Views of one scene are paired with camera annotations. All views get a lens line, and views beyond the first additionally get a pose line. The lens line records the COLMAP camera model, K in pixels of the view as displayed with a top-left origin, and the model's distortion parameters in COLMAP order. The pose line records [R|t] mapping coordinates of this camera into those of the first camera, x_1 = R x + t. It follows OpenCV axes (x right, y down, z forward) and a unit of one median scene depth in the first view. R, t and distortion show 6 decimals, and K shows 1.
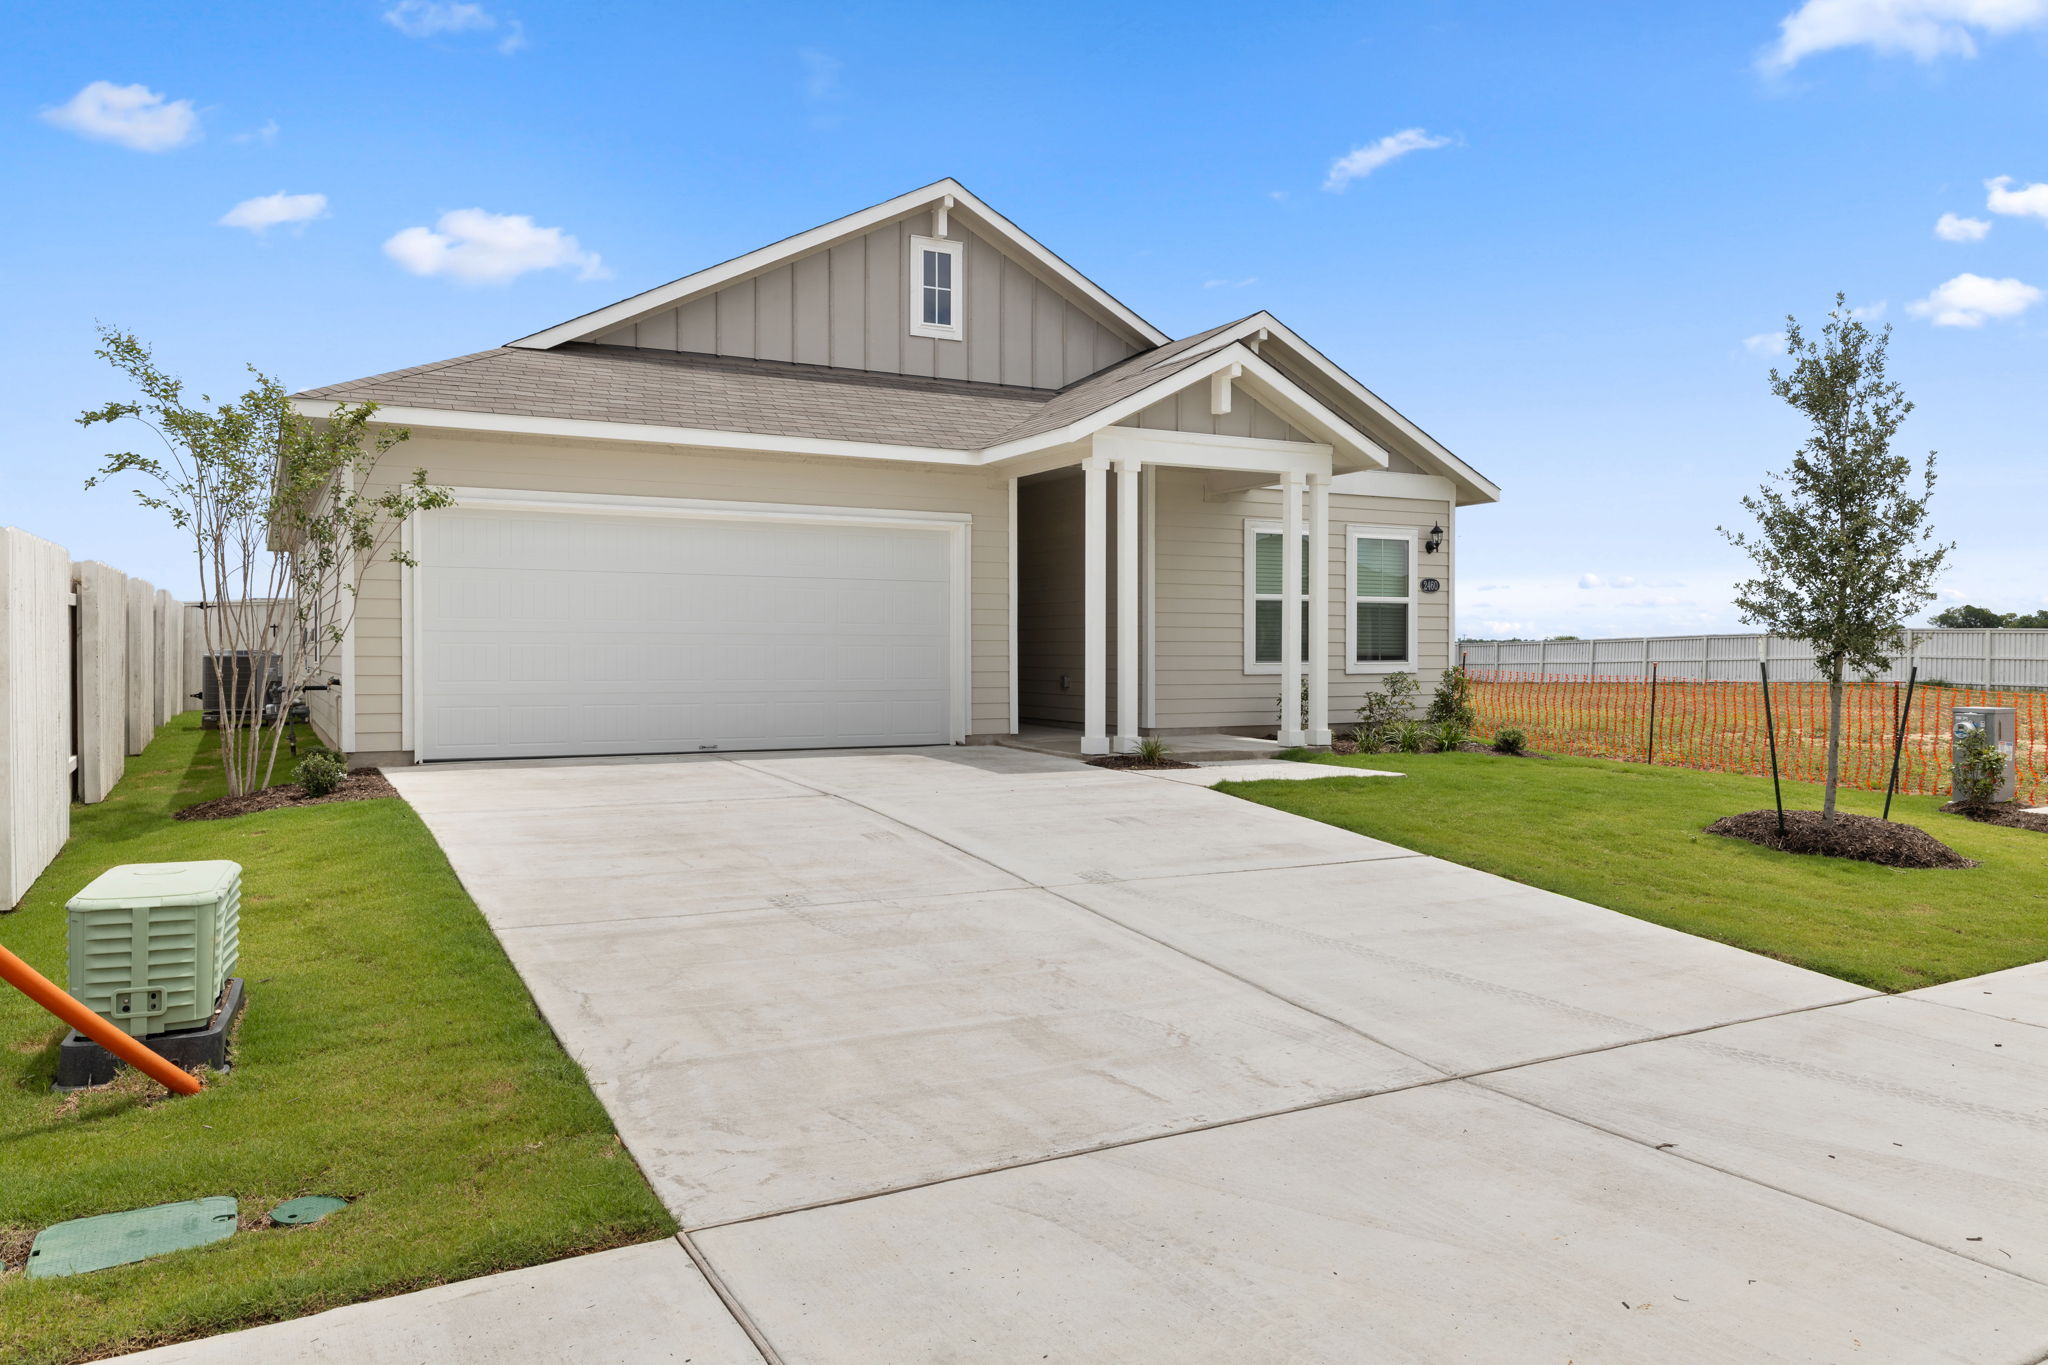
lens RADIAL K [[1422.3, 0, 1026.1], [0, 1422.3, 666.9], [0, 0, 1]] dist [0.005863, 0.002099]
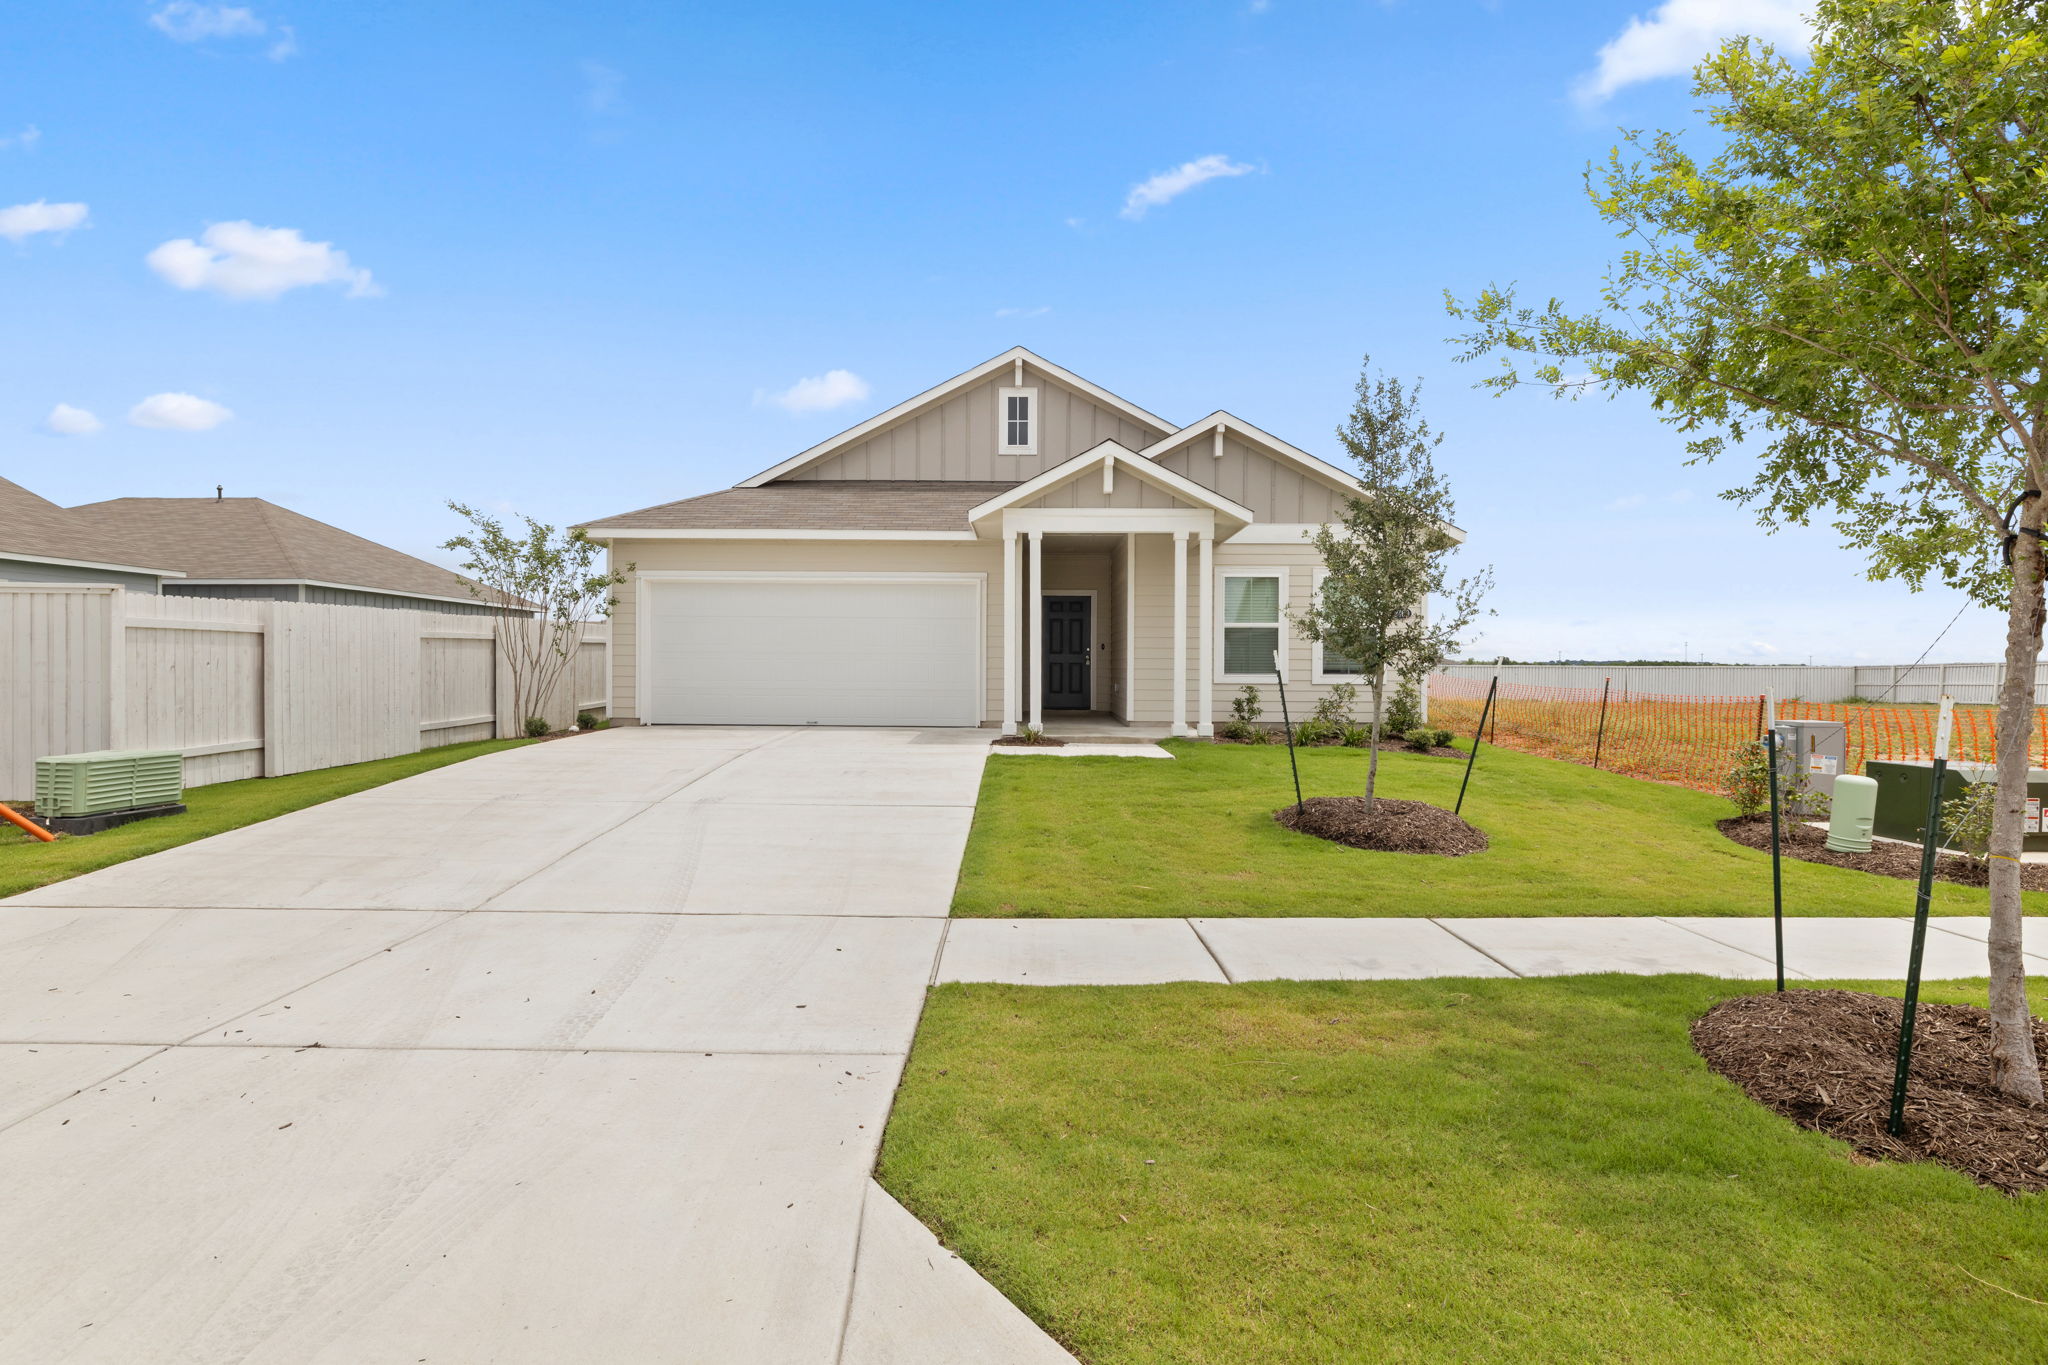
lens RADIAL K [[992.7, 0, 1031.0], [0, 992.7, 694.2], [0, 0, 1]] dist [0.001782, 0.000498]
pose [[0.874010, 0.015399, -0.485663, 0.458200], [-0.011409, 0.999873, 0.011171, 0.006881], [0.485773, -0.004223, 0.874075, 0.102810]]
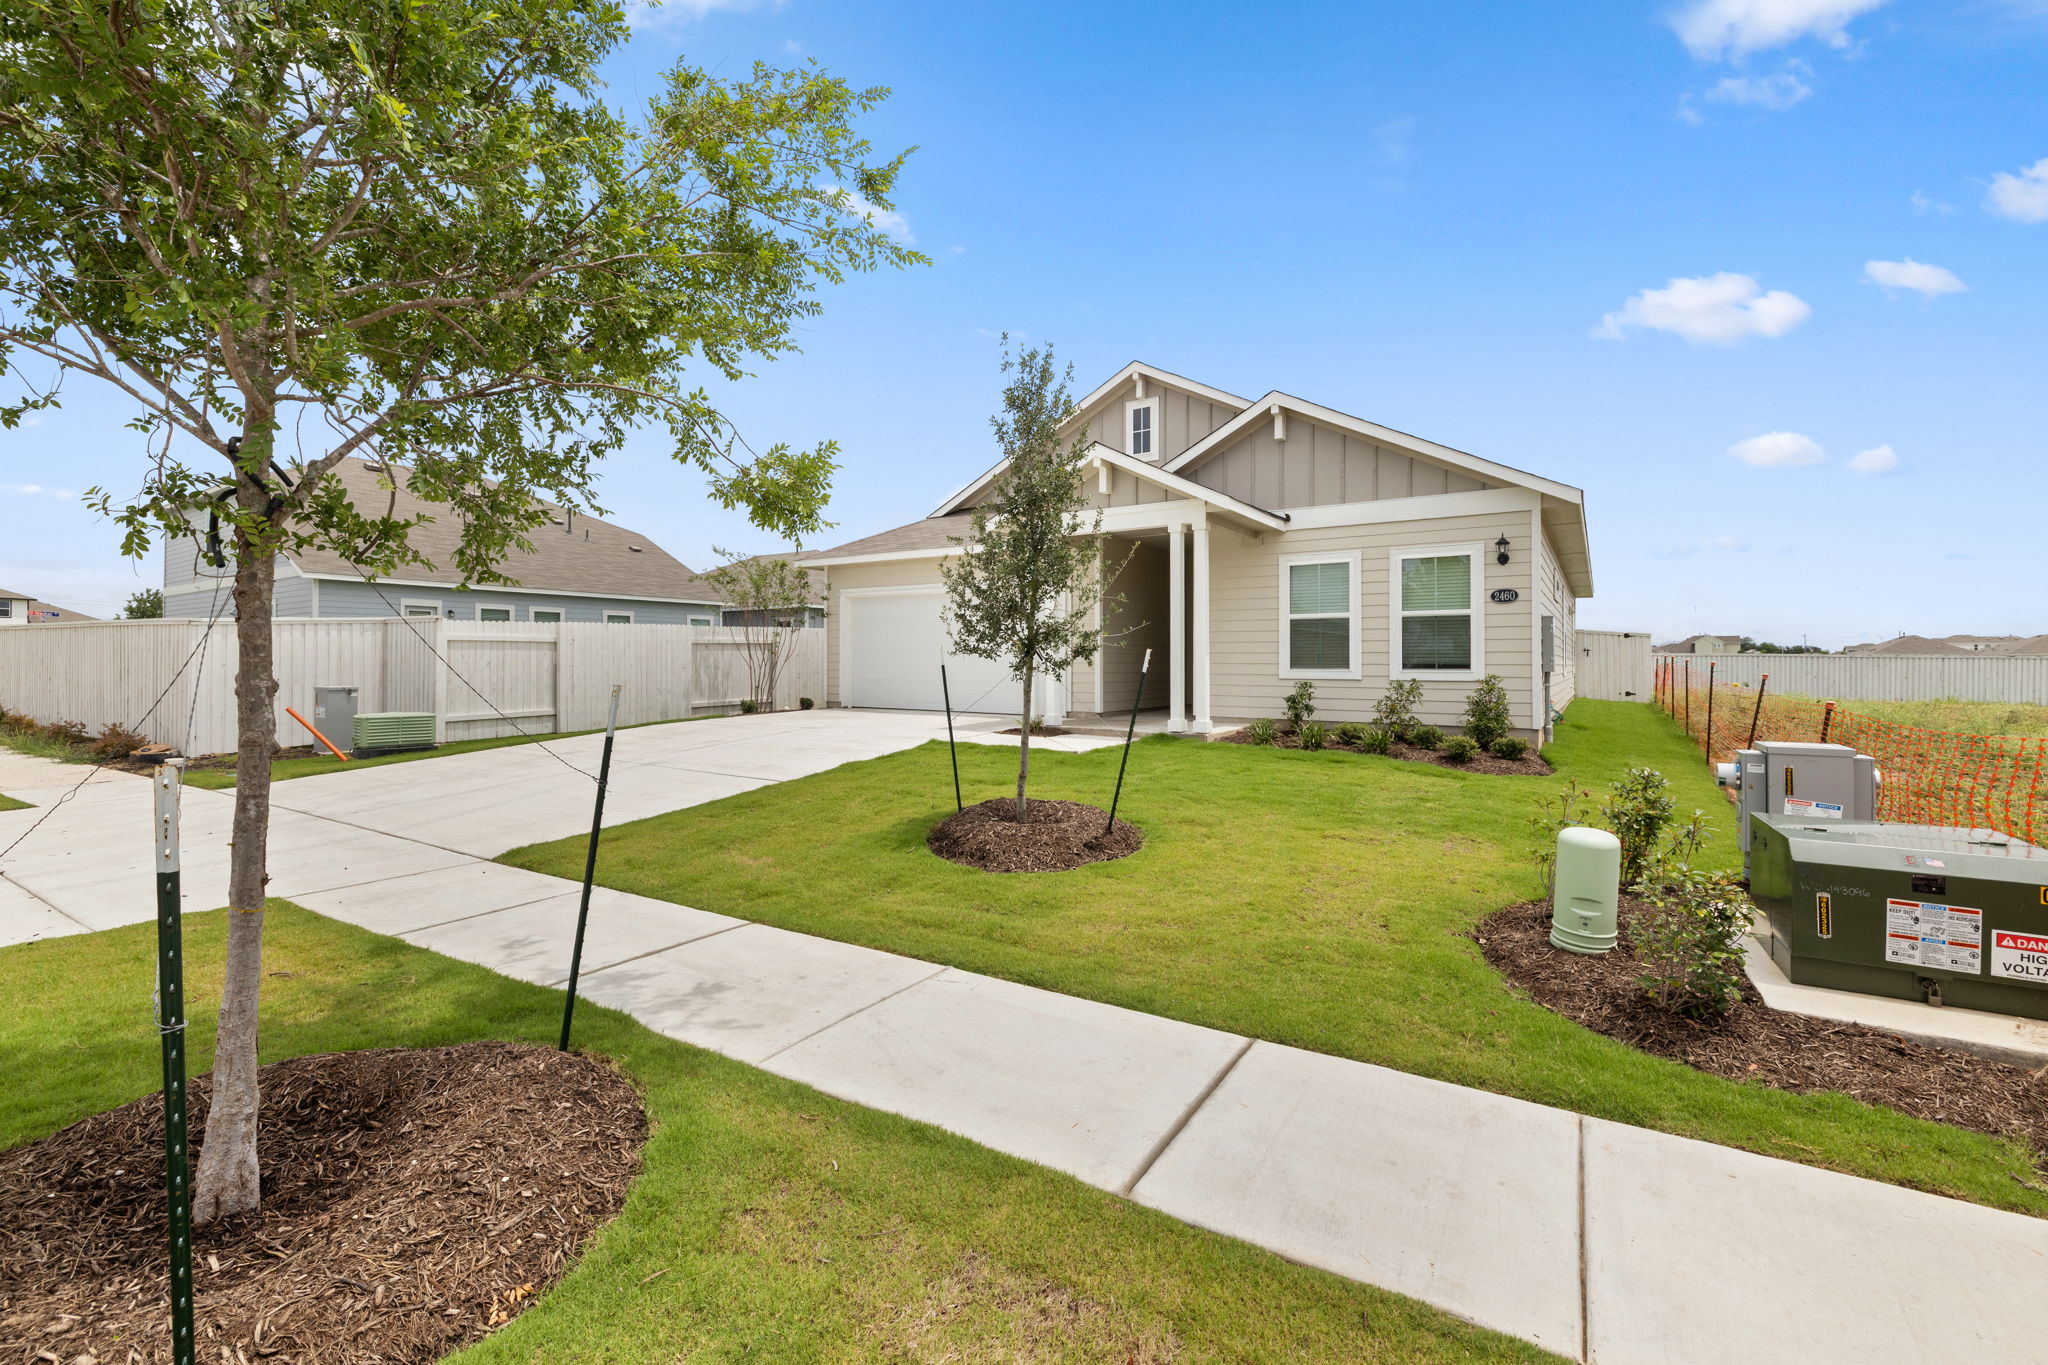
lens RADIAL K [[865.0, 0, 1016.7], [0, 865.0, 666.2], [0, 0, 1]] dist [0.001966, 0.000481]
pose [[0.462510, 0.005669, -0.886596, 0.731377], [-0.014176, 0.999899, -0.001002, -0.001438], [0.886501, 0.013032, 0.462544, 0.438208]]
